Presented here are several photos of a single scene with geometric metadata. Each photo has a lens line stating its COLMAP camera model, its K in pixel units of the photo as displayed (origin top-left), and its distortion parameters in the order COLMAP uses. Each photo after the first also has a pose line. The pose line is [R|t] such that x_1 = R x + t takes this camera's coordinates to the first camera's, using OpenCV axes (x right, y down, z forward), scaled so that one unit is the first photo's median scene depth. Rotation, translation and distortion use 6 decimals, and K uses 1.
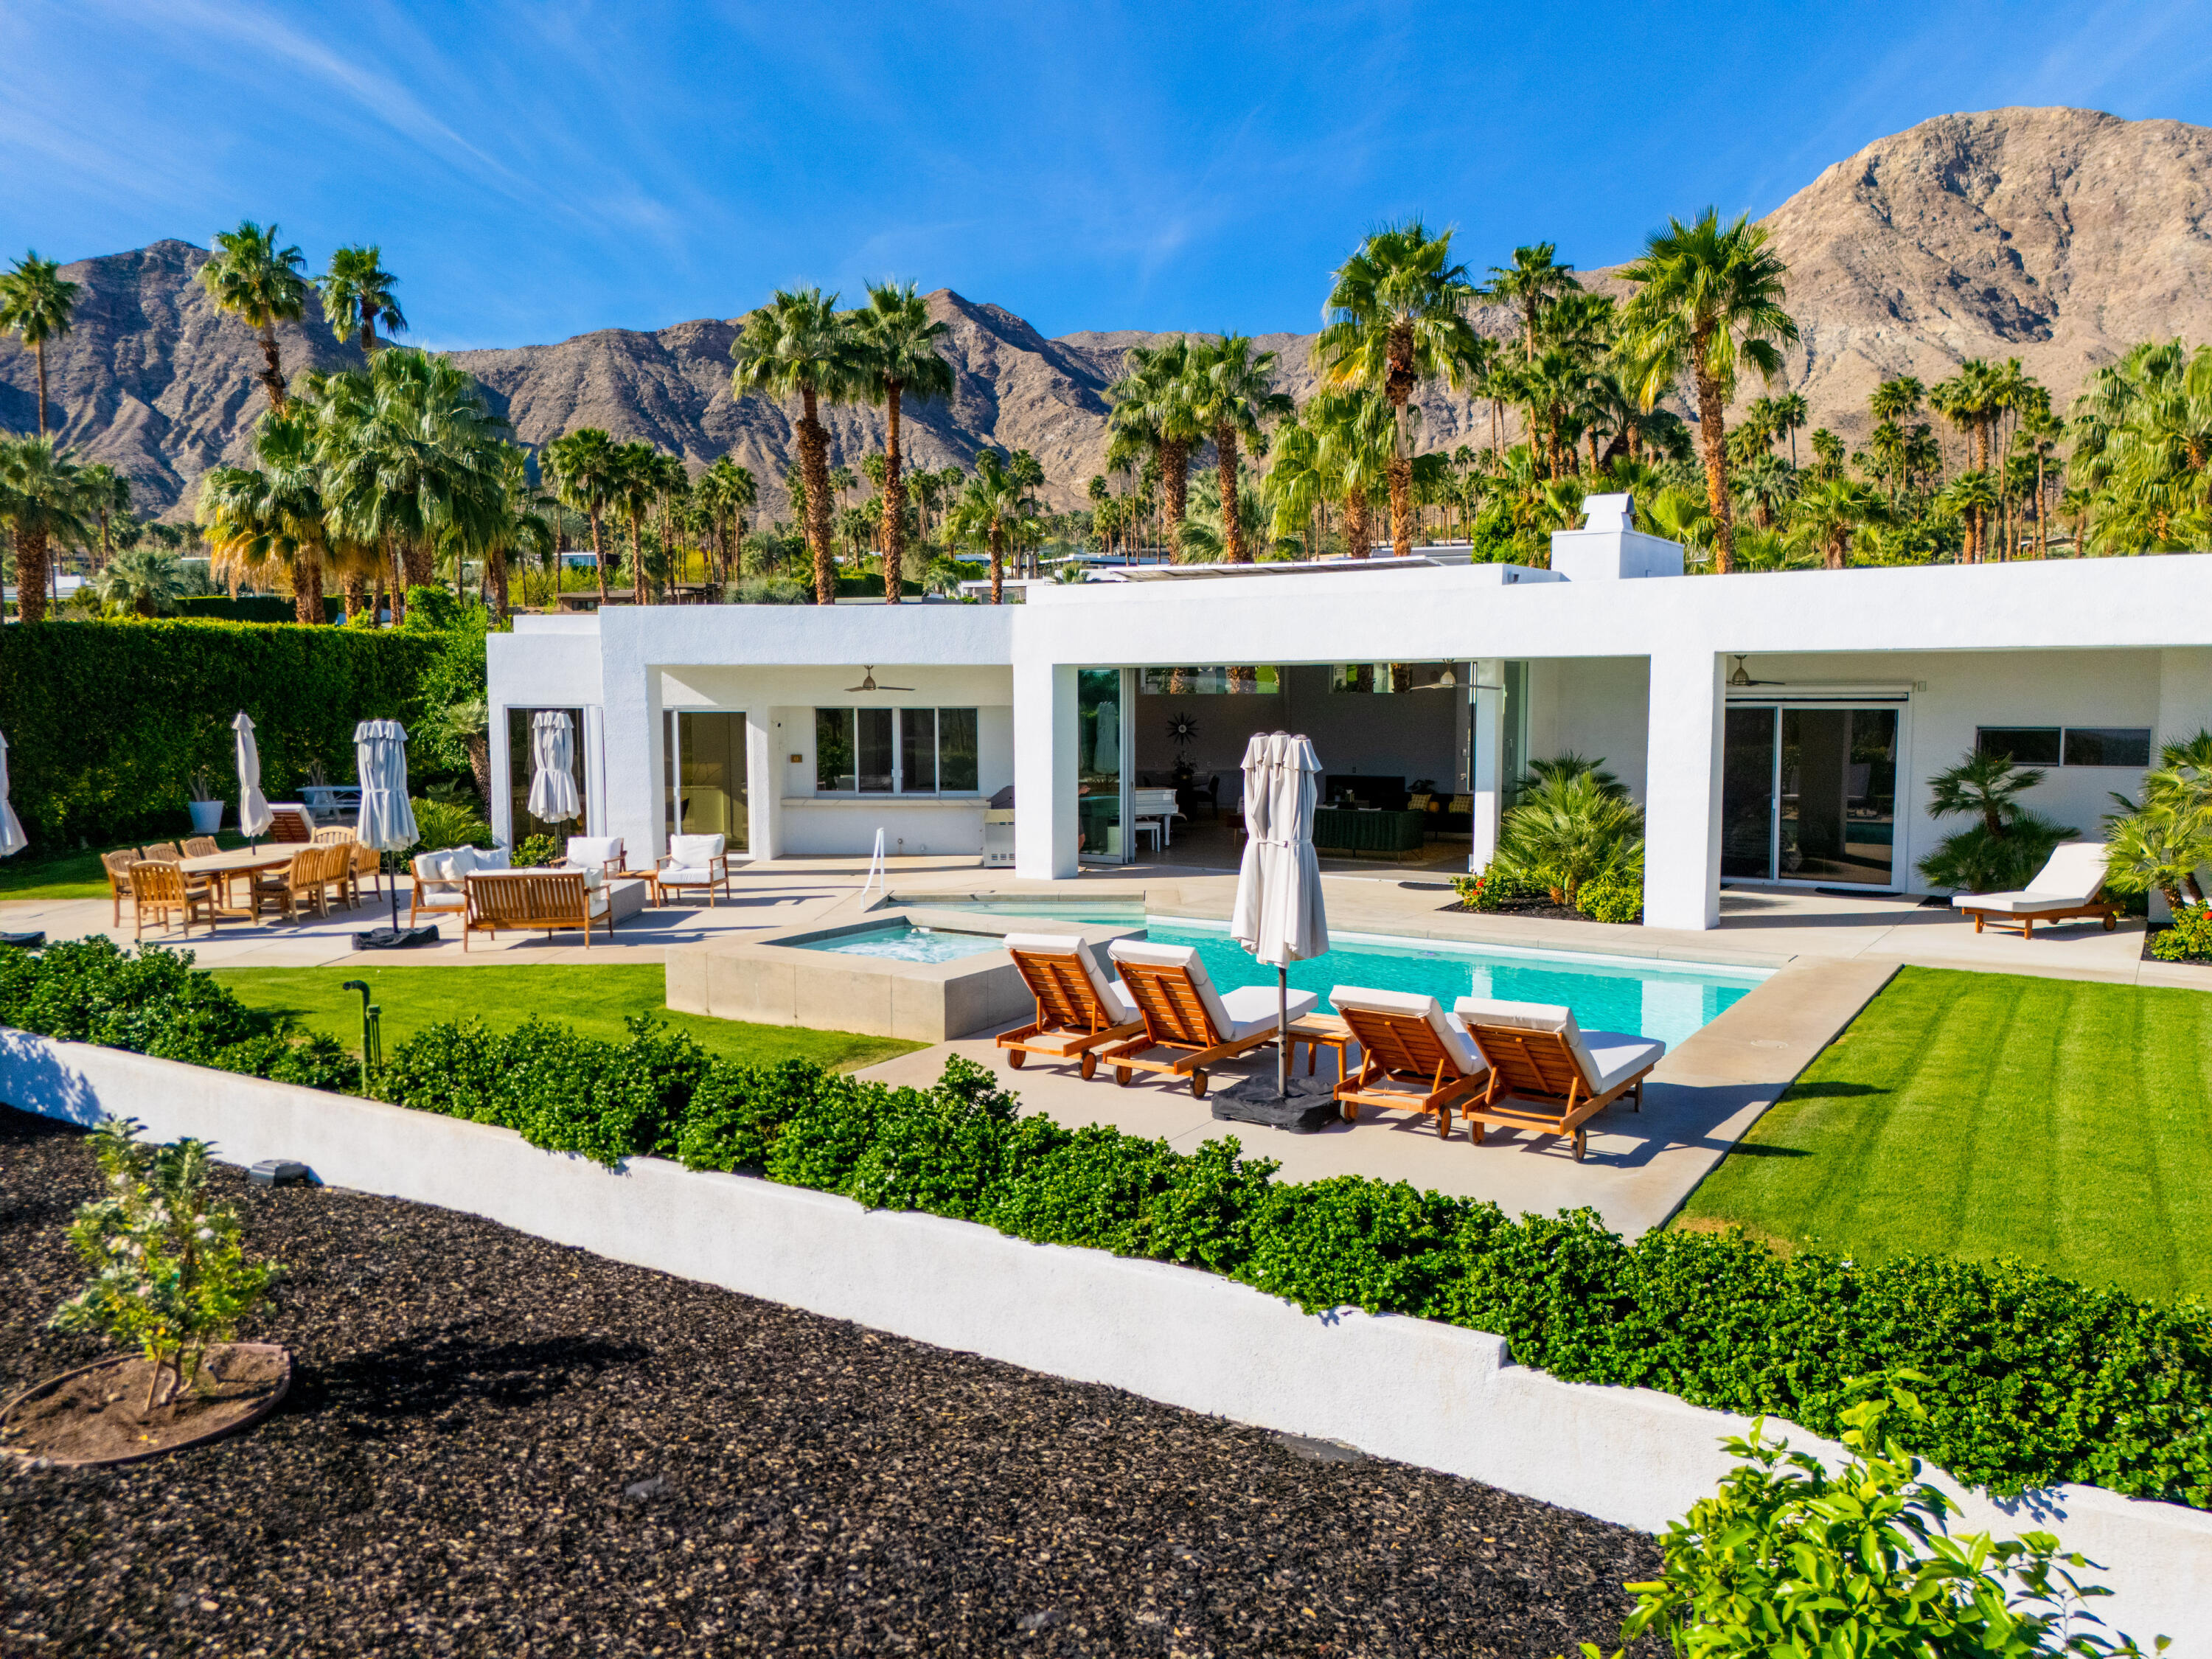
lens RADIAL K [[1644.1, 0, 1106.6], [0, 1644.1, 827.0], [0, 0, 1]] dist [0.057549, -0.040996]
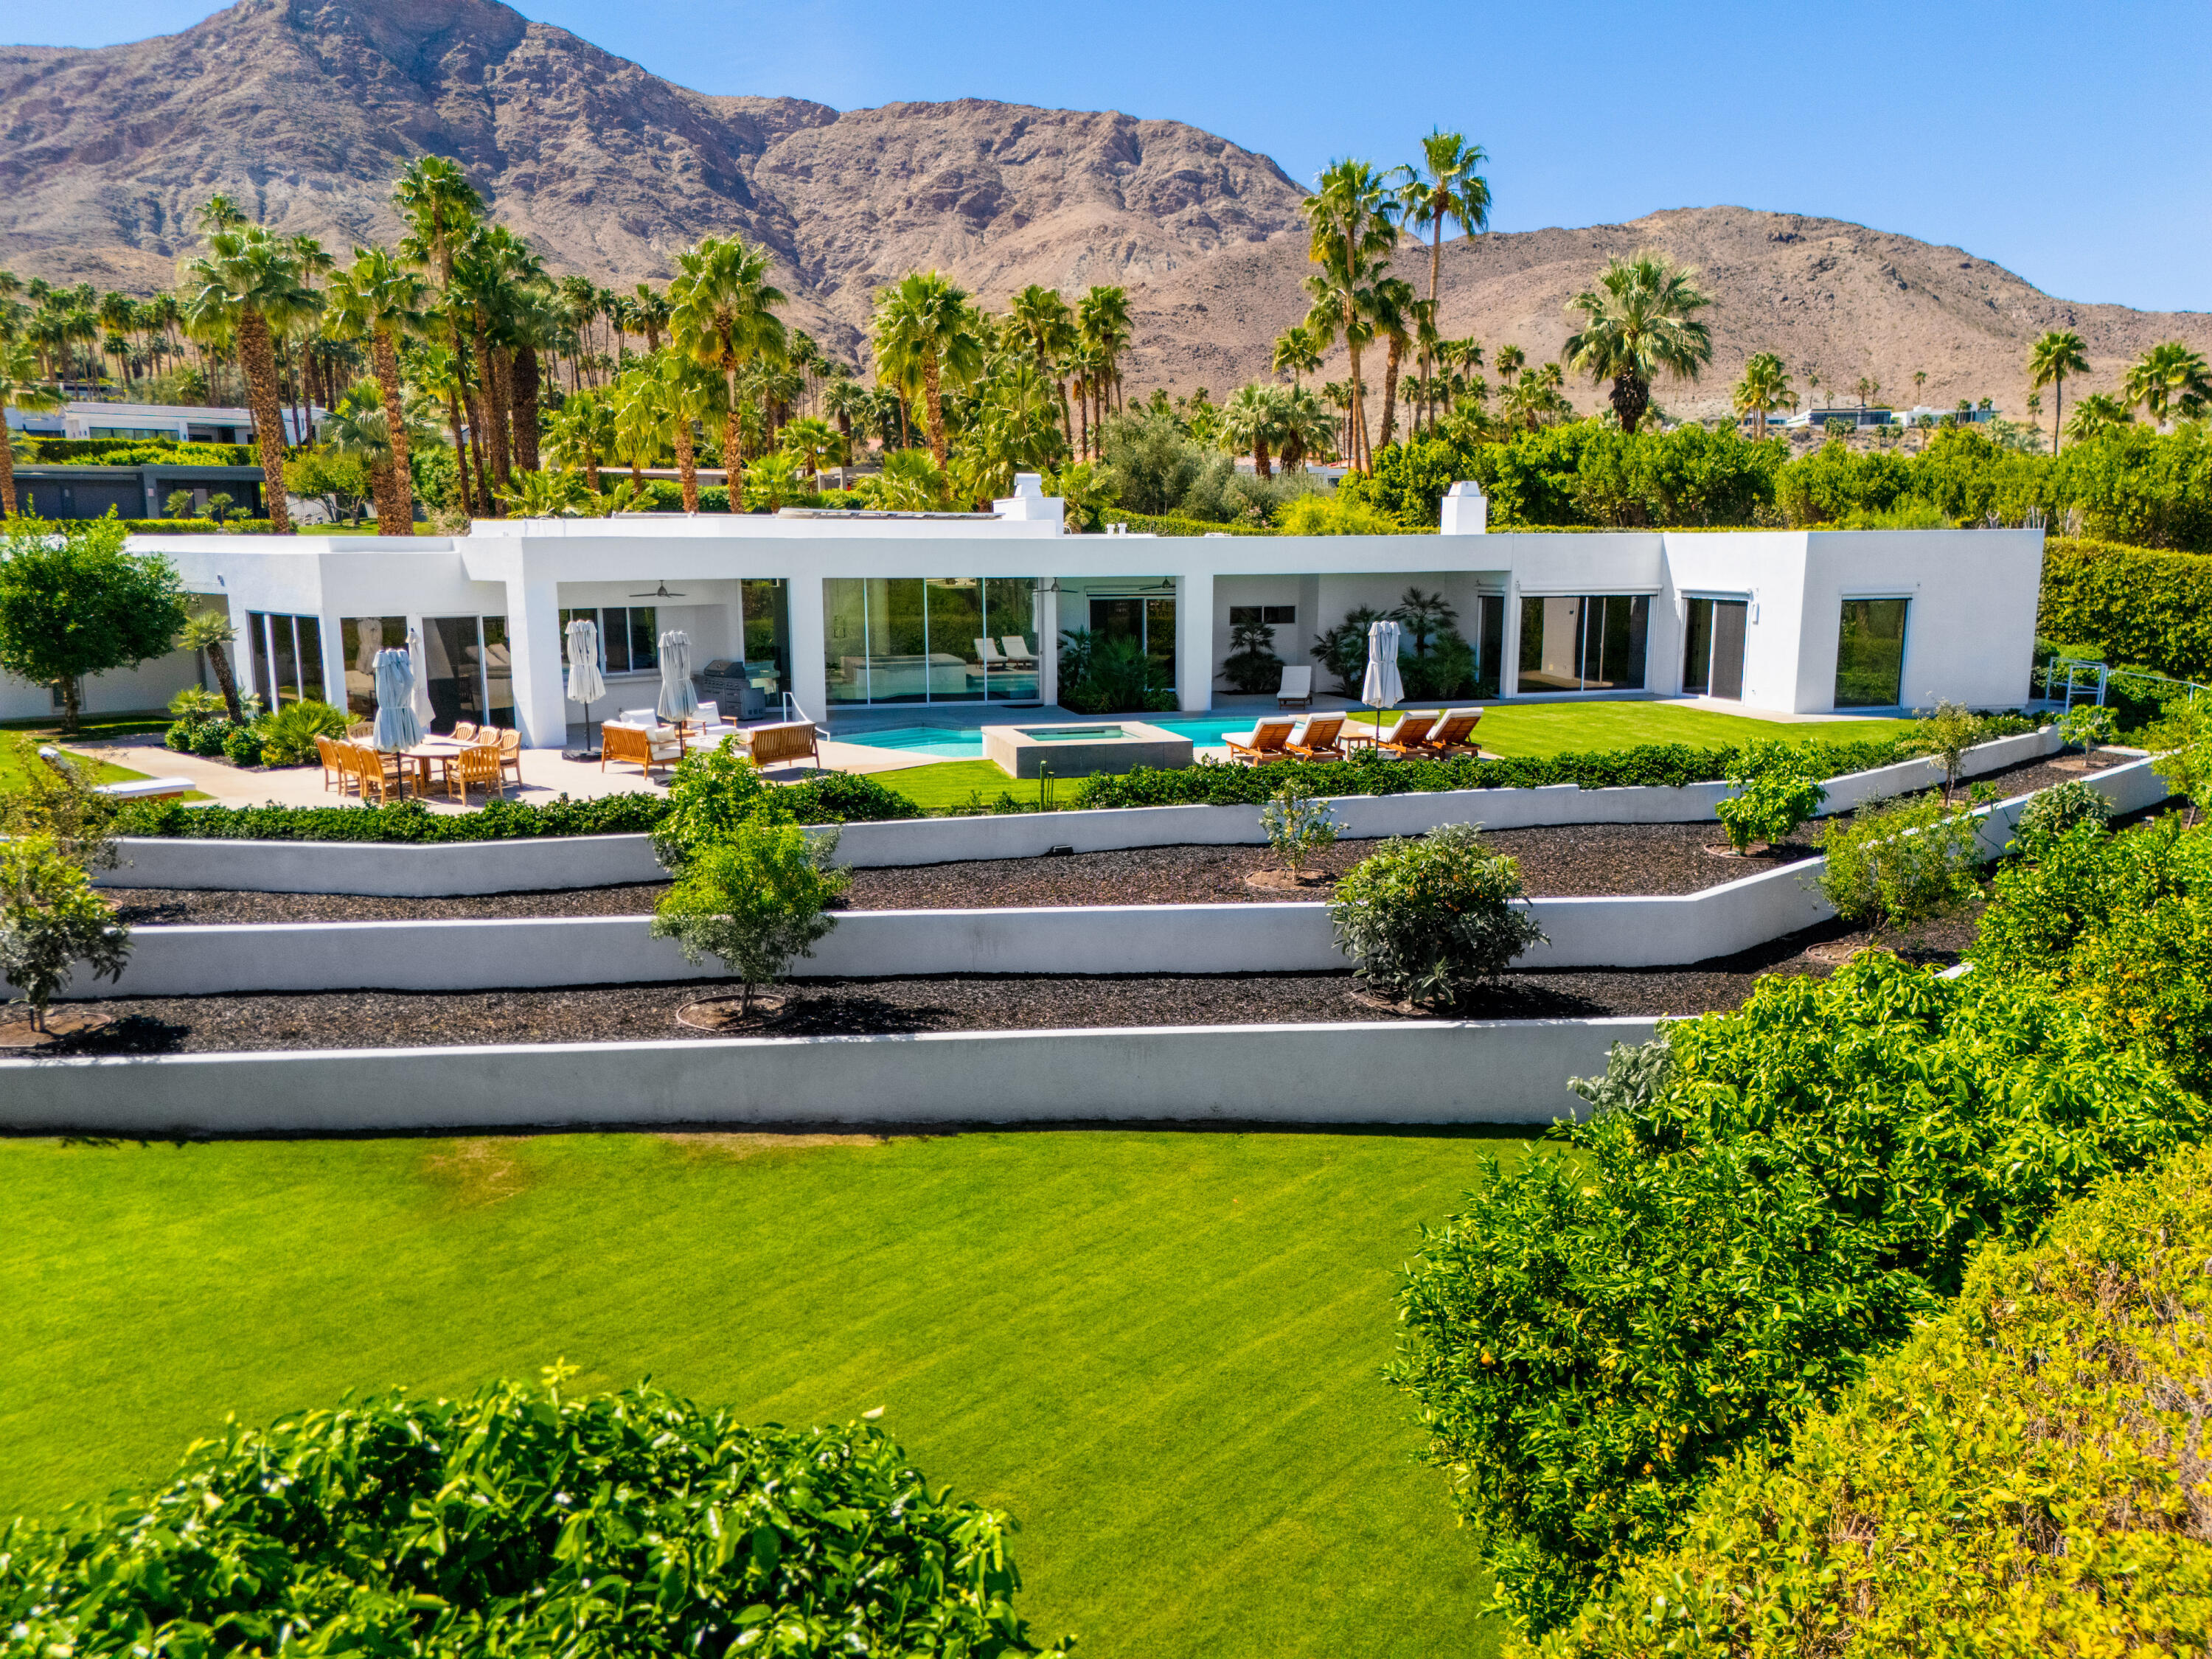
lens RADIAL K [[1644.1, 0, 1102.6], [0, 1644.1, 835.6], [0, 0, 1]] dist [0.057549, -0.040996]
pose [[0.653759, -0.130190, 0.745419, -0.689809], [0.064374, 0.991086, 0.116638, -0.016949], [-0.753959, -0.028268, 0.656313, -0.135069]]
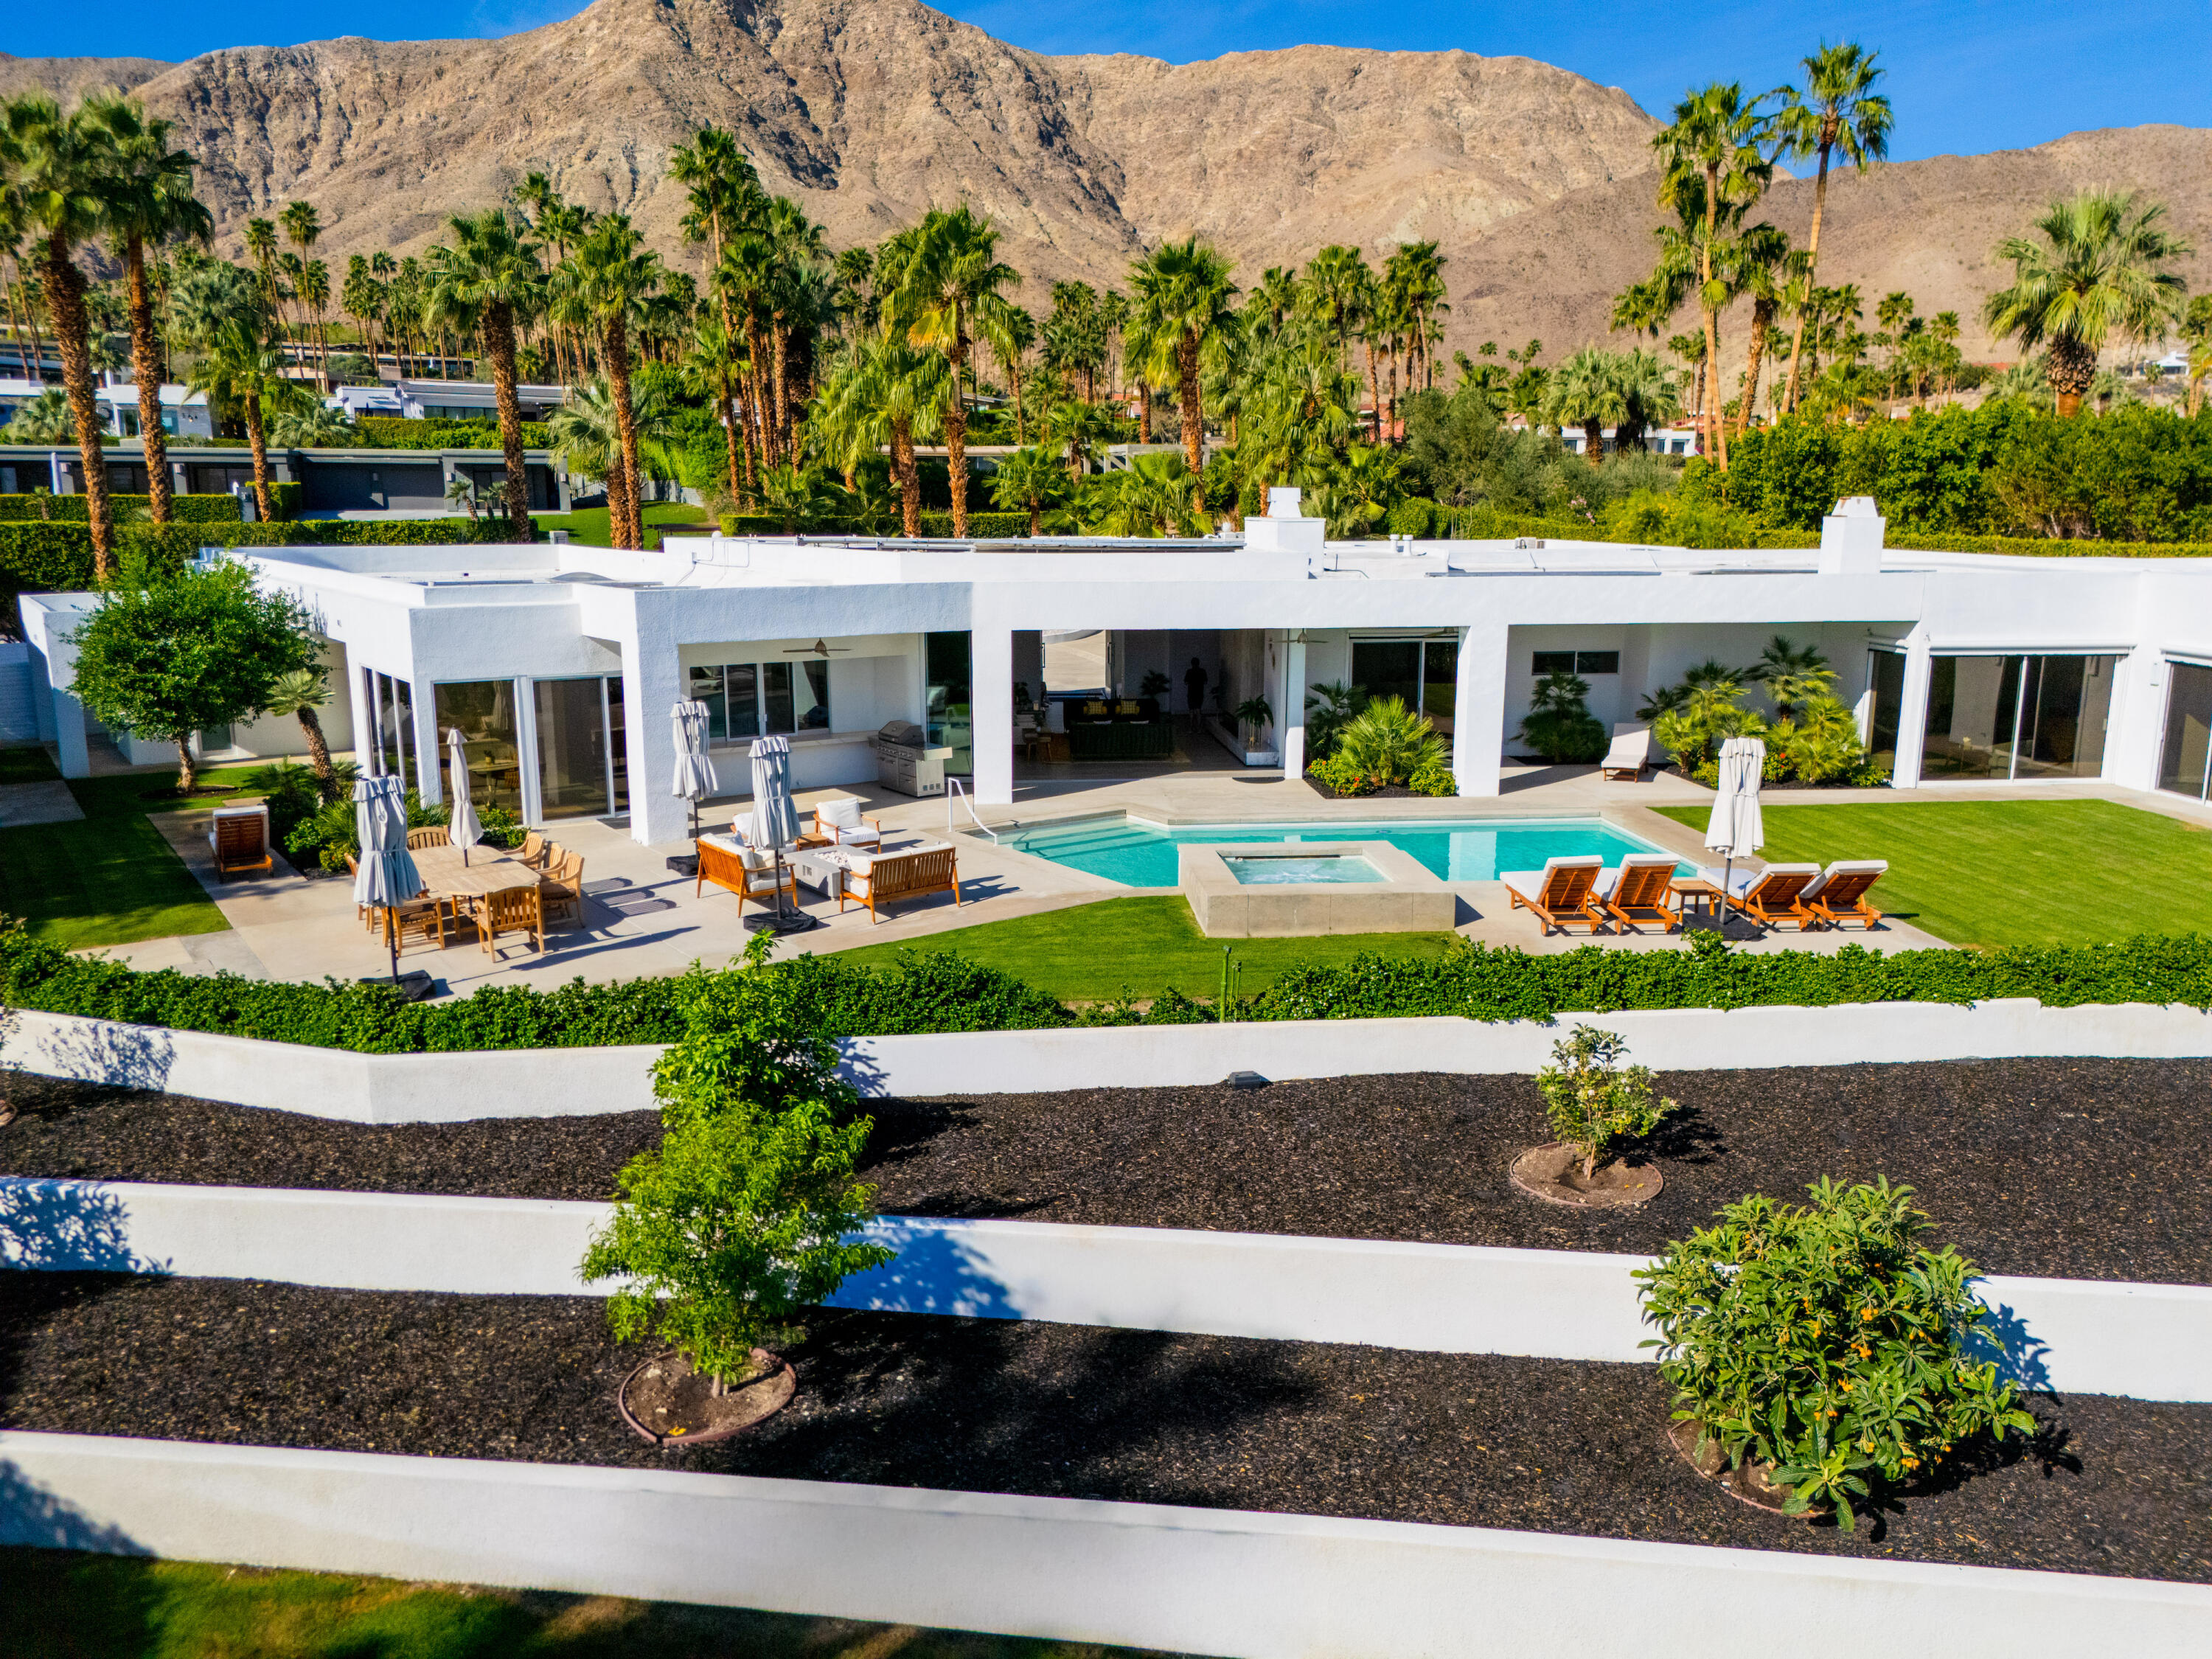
lens RADIAL K [[1644.1, 0, 1100.8], [0, 1644.1, 830.2], [0, 0, 1]] dist [0.057549, -0.040996]
pose [[0.784767, -0.117381, 0.608575, -0.504600], [0.048666, 0.990541, 0.128298, -0.070922], [-0.617878, -0.071067, 0.783056, -0.016199]]
